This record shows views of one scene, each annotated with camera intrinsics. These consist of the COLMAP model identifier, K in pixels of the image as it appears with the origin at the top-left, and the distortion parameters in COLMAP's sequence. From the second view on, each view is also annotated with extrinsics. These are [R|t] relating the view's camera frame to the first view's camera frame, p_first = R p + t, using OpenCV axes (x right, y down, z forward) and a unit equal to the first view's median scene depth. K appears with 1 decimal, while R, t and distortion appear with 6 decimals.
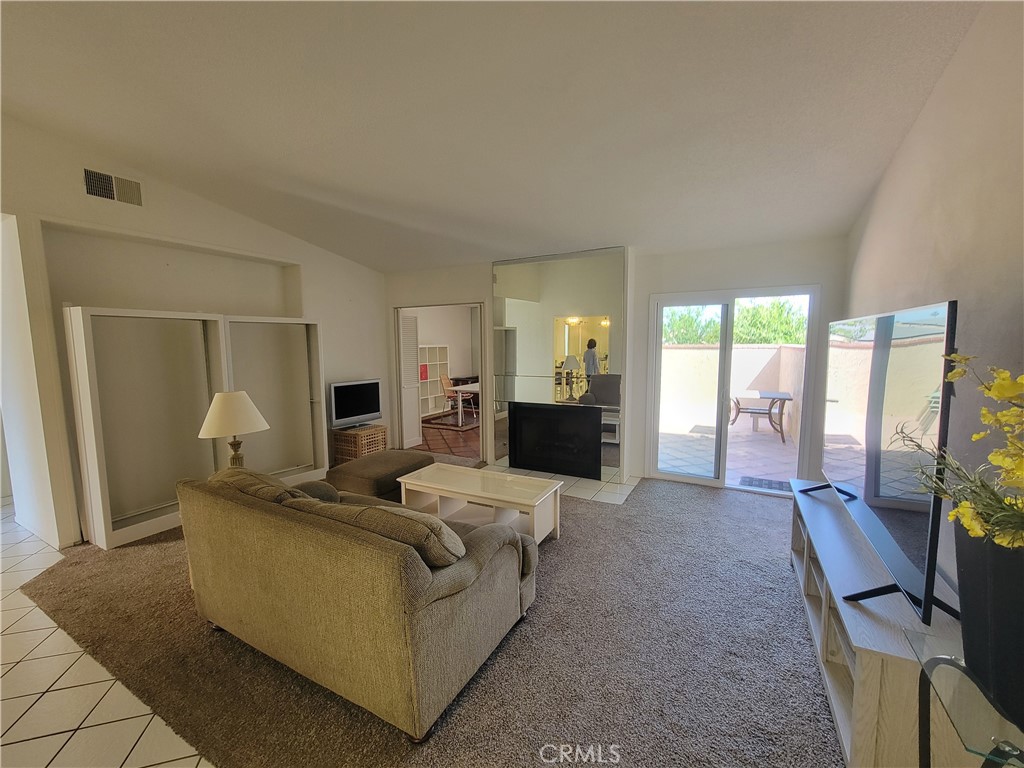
lens RADIAL K [[418.2, 0, 514.3], [0, 418.2, 388.4], [0, 0, 1]] dist [-0.005383, 0.003026]
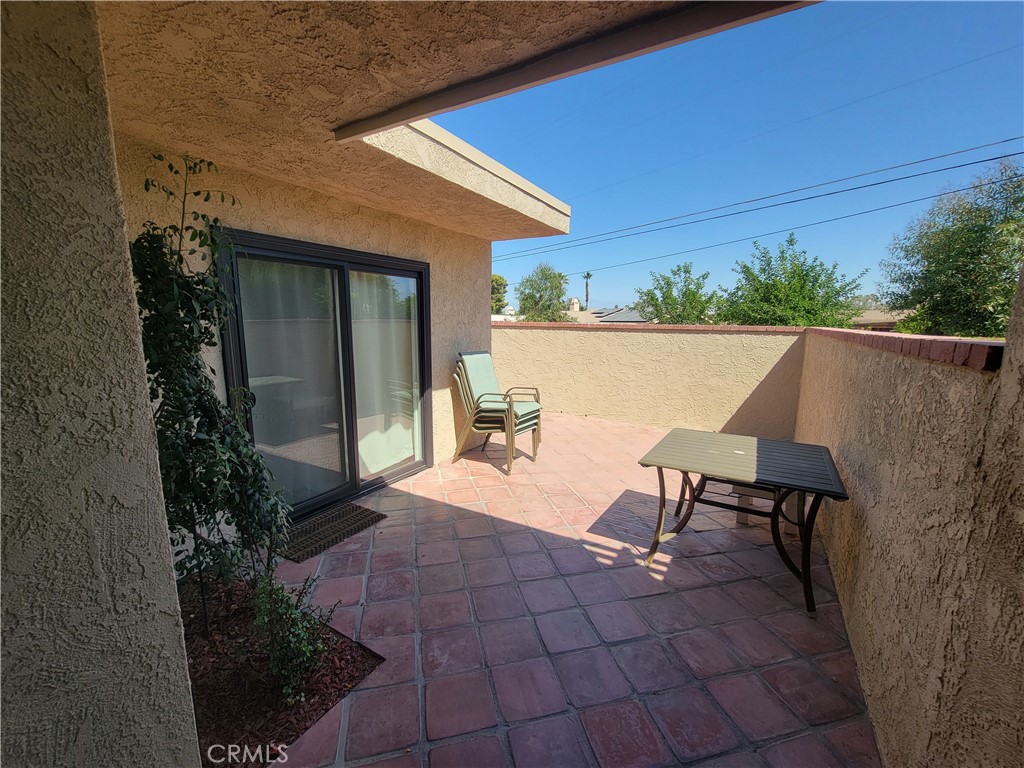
lens RADIAL K [[418.2, 0, 514.3], [0, 418.2, 388.4], [0, 0, 1]] dist [-0.005383, 0.003026]
pose [[0.999585, 0.016367, -0.023712, 0.138593], [-0.015049, 0.998386, 0.054769, -0.026086], [0.024571, -0.054390, 0.998217, 0.227121]]
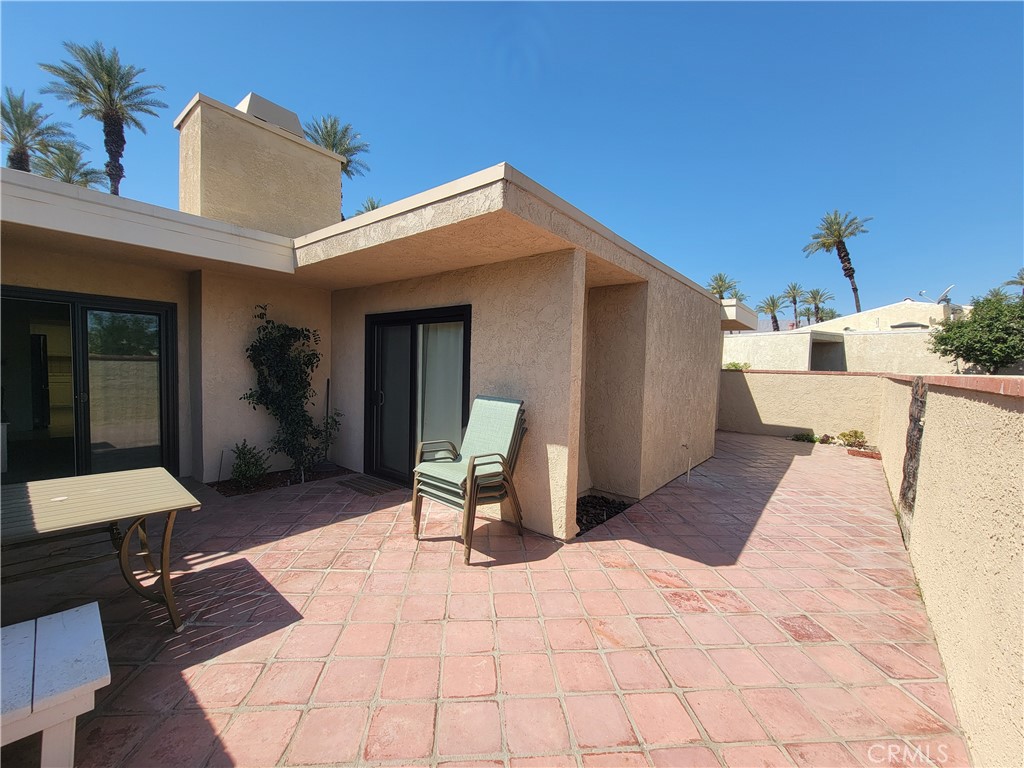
lens RADIAL K [[418.2, 0, 514.3], [0, 418.2, 388.4], [0, 0, 1]] dist [-0.005383, 0.003026]
pose [[-0.176669, 0.052243, -0.982883, 0.311010], [-0.135487, 0.987794, 0.076857, -0.055598], [0.974901, 0.146746, -0.167434, 0.523536]]
